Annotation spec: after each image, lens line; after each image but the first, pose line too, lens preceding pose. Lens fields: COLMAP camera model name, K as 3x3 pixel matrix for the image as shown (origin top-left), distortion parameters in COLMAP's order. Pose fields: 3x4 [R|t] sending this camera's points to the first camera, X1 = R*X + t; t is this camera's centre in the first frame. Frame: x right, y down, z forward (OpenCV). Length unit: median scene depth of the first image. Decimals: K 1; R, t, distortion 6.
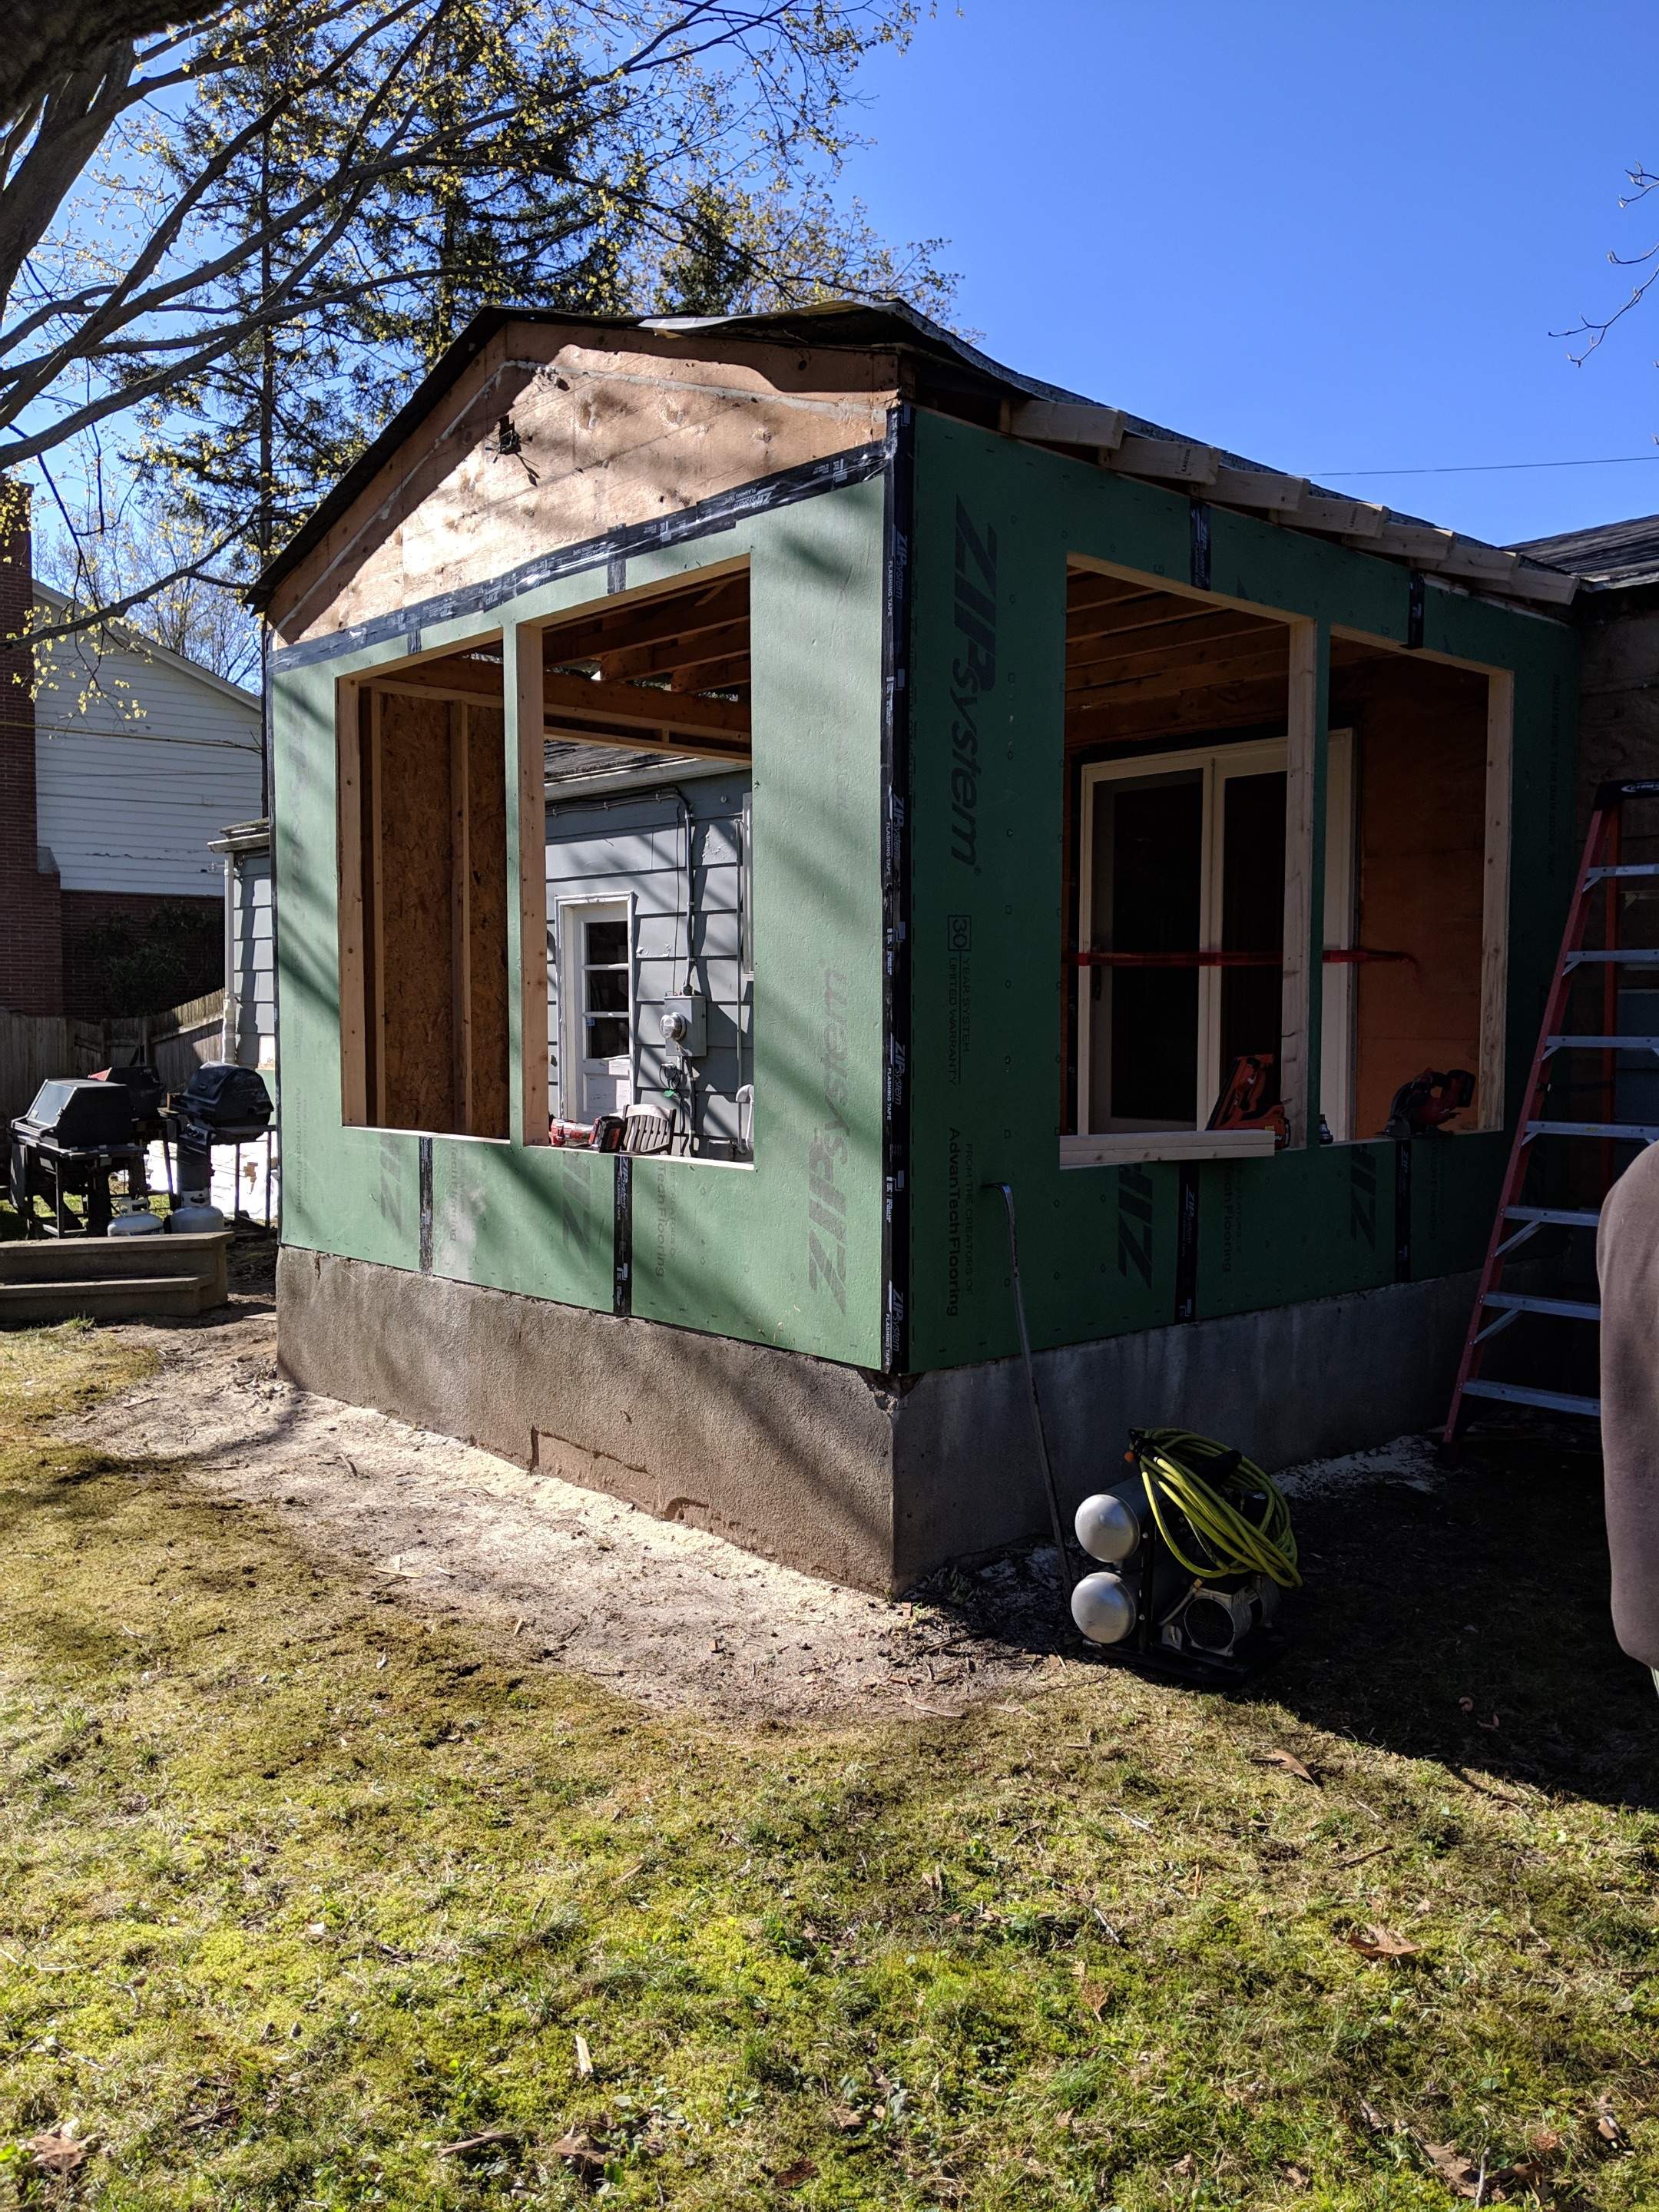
lens RADIAL K [[1744.0, 0, 856.6], [0, 1744.0, 1118.9], [0, 0, 1]] dist [0.086217, -0.137934]
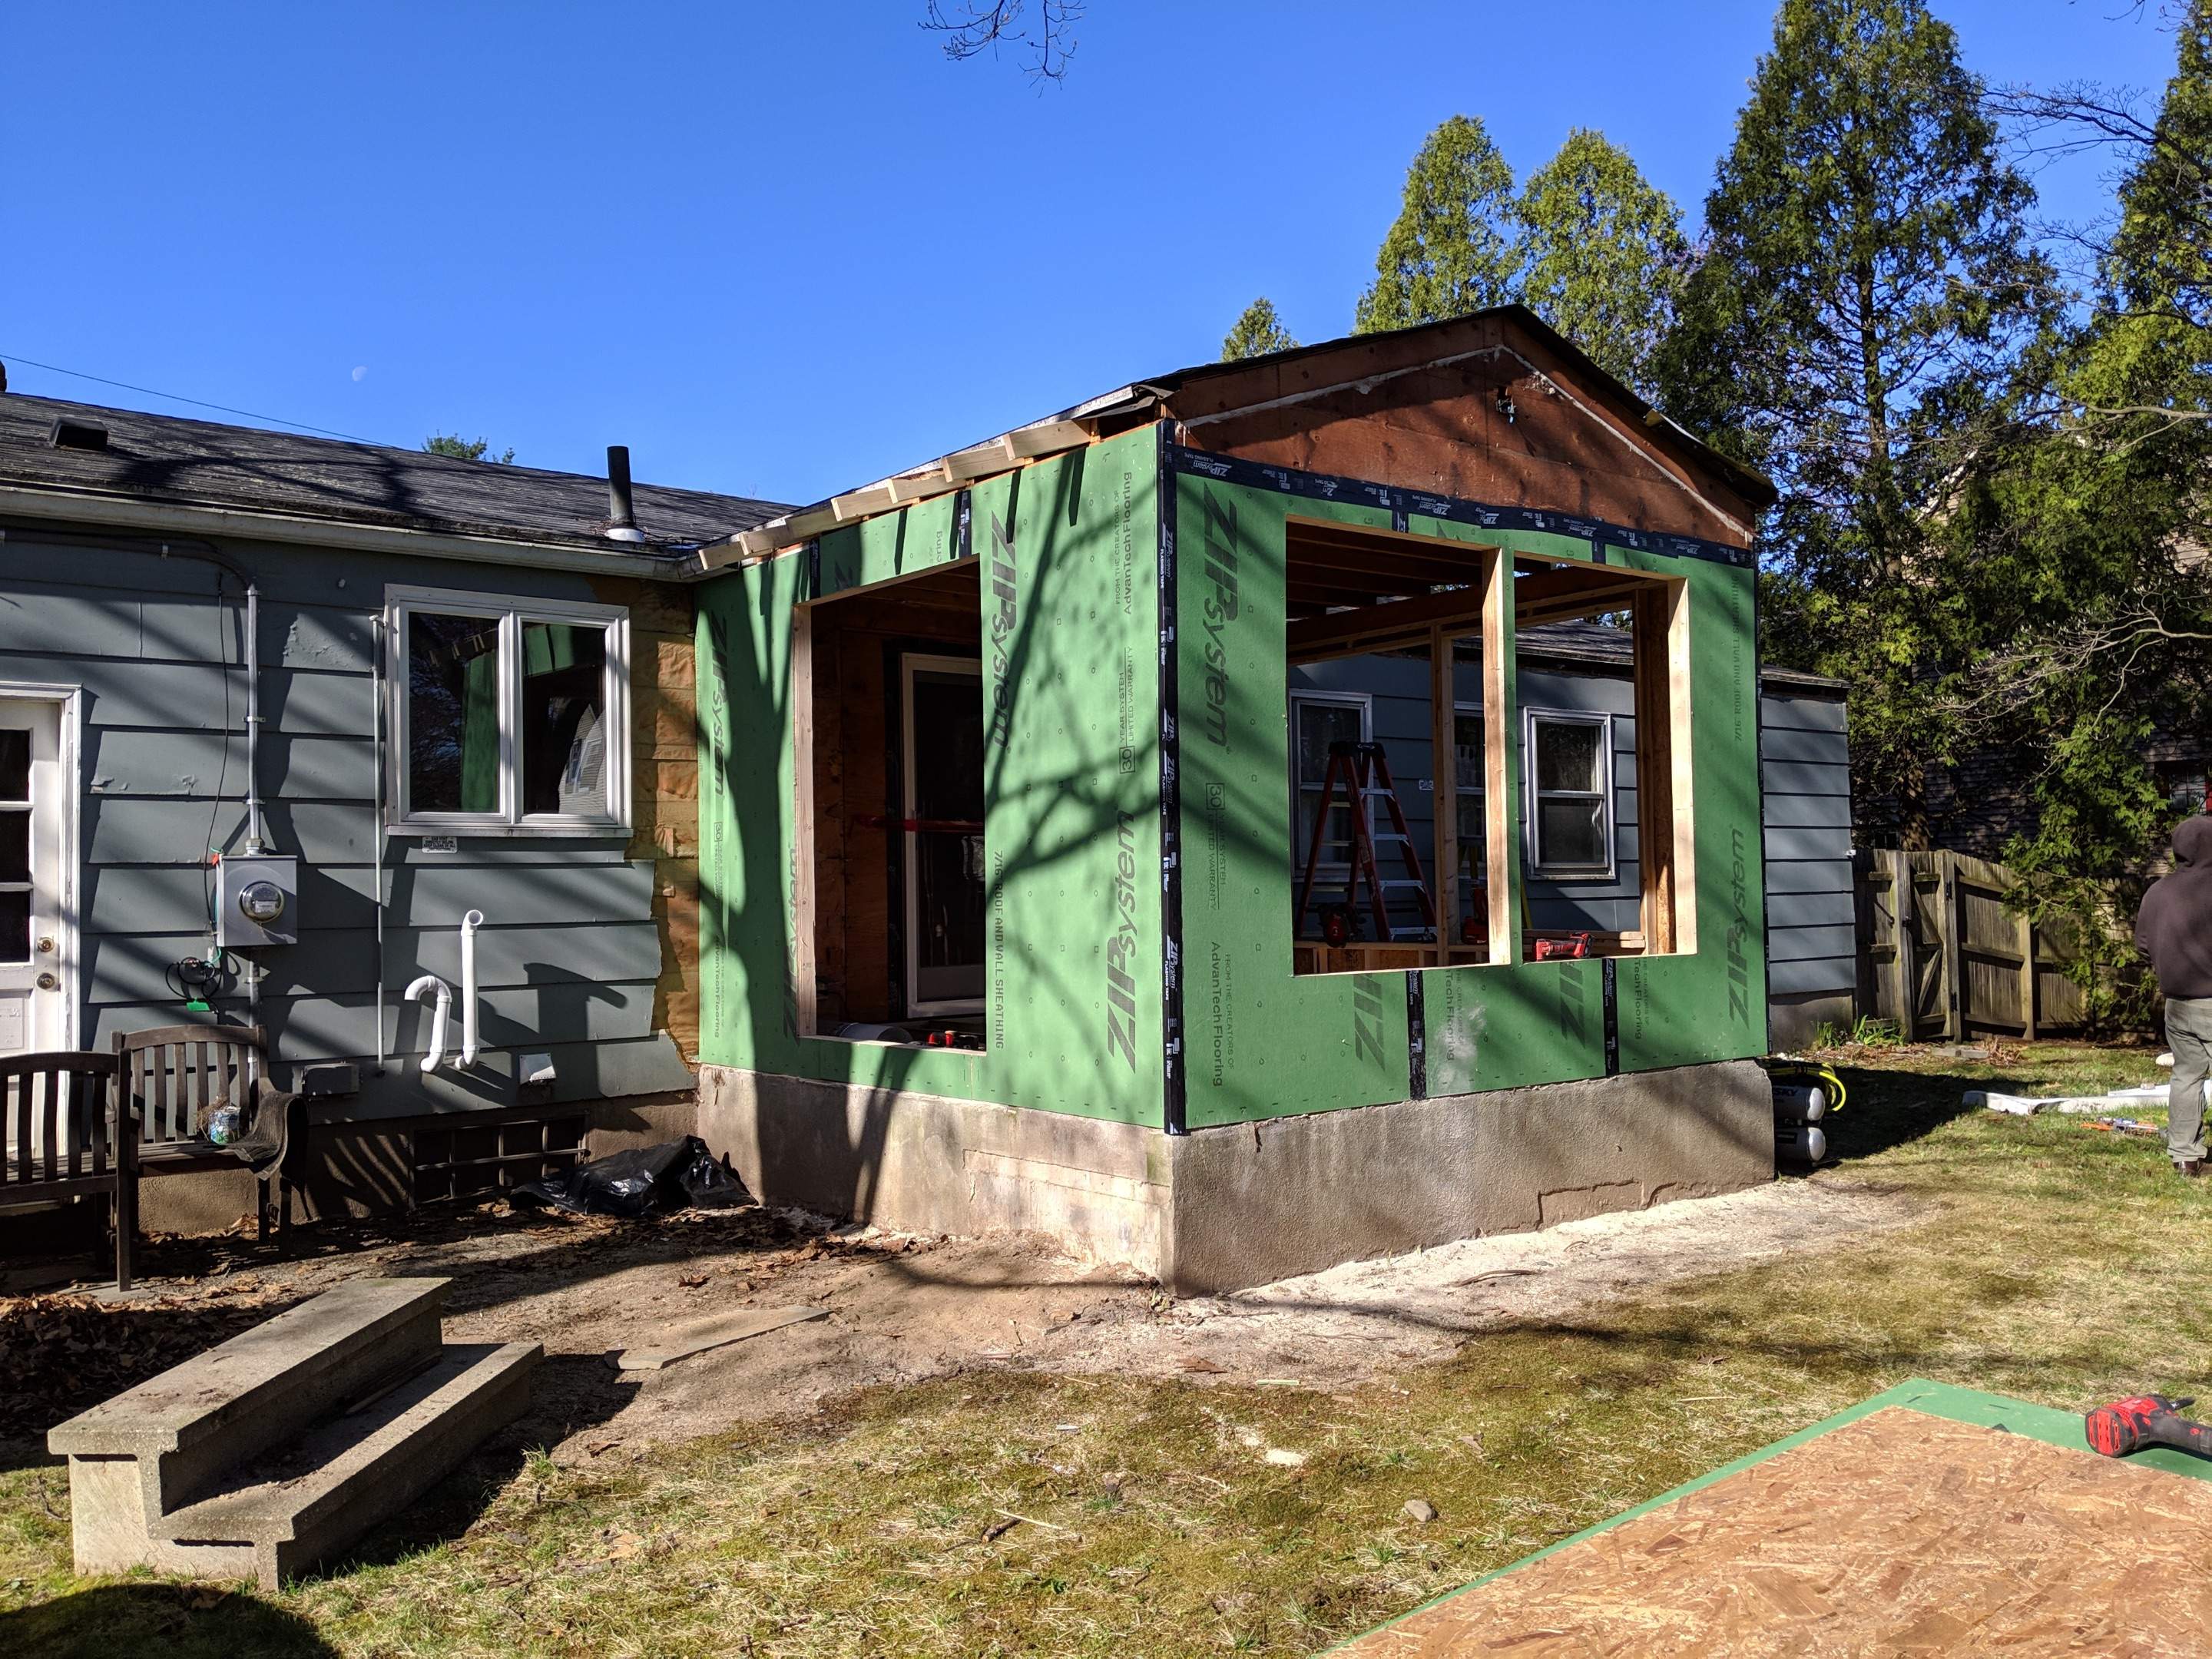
lens RADIAL K [[1744.0, 0, 1109.8], [0, 1744.0, 839.7], [0, 0, 1]] dist [0.086217, -0.137934]
pose [[0.061782, 0.028067, 0.997695, -1.335818], [0.079811, 0.996265, -0.032969, -0.049928], [-0.994894, 0.081664, 0.059311, 1.121125]]
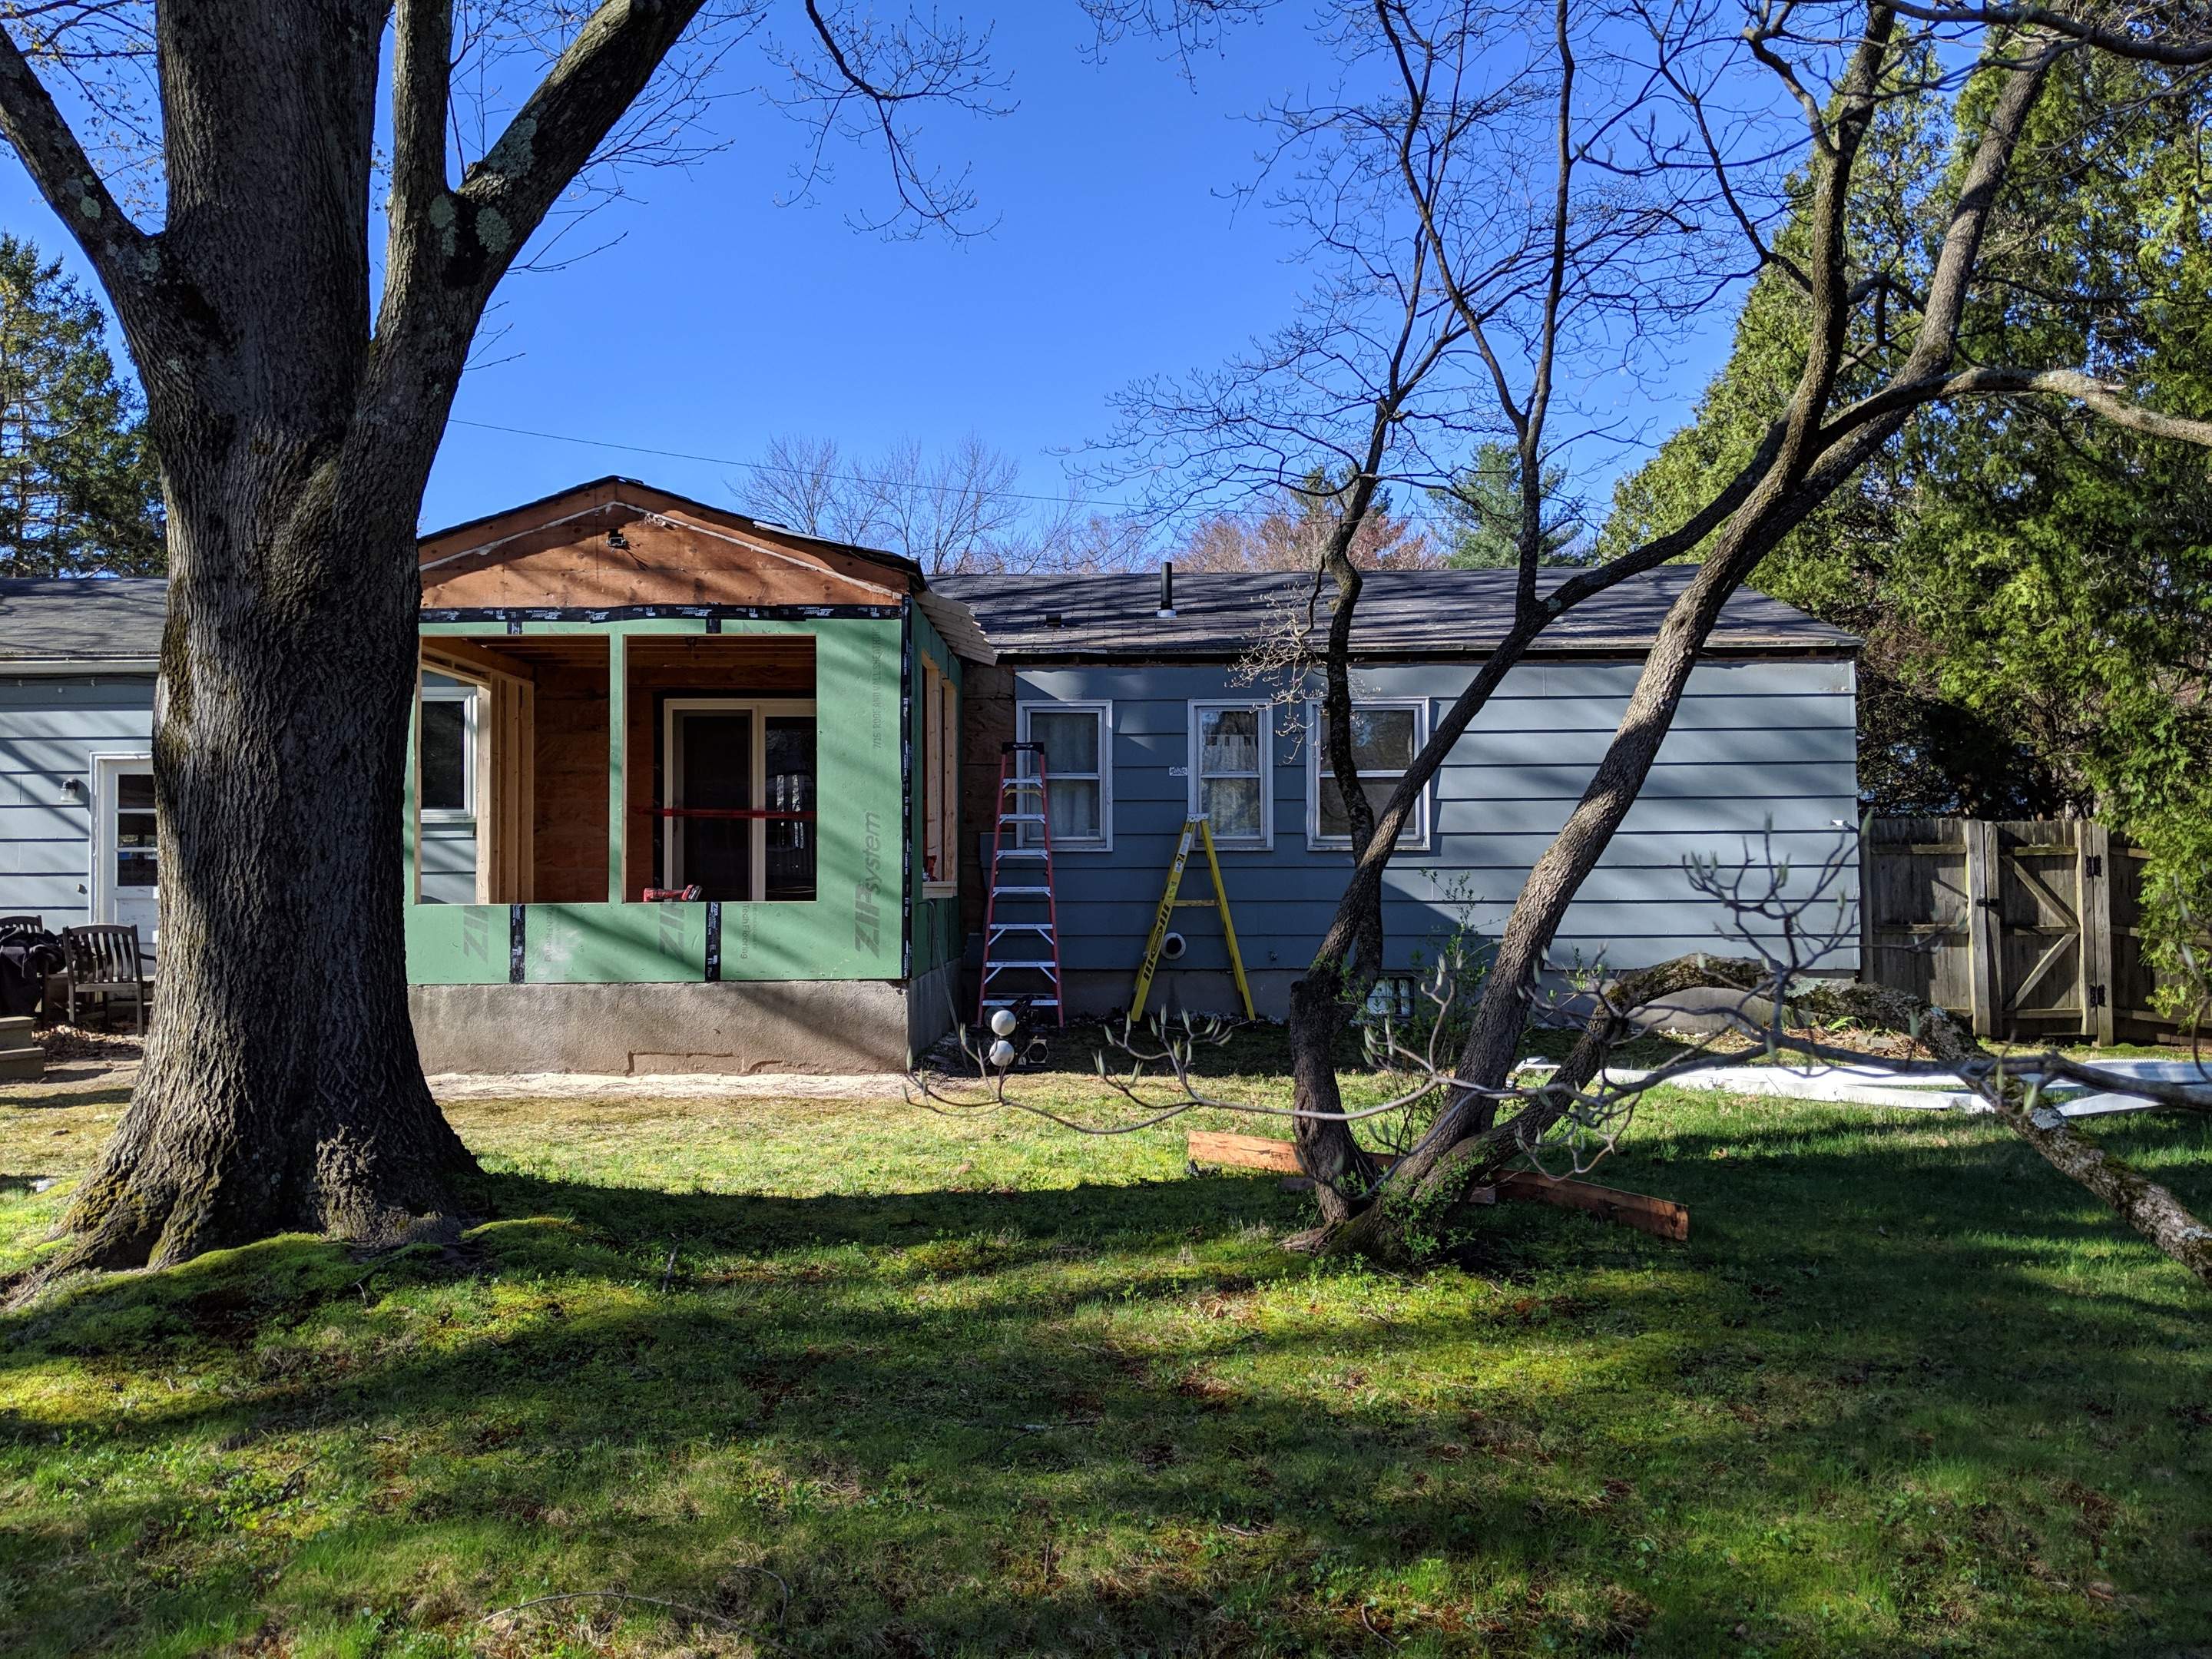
lens RADIAL K [[1744.0, 0, 1102.8], [0, 1744.0, 834.4], [0, 0, 1]] dist [0.086217, -0.137934]
pose [[0.681986, 0.013322, 0.731243, -1.136898], [0.051142, 0.996518, -0.065853, 0.085962], [-0.729574, 0.082308, 0.678930, -0.626102]]
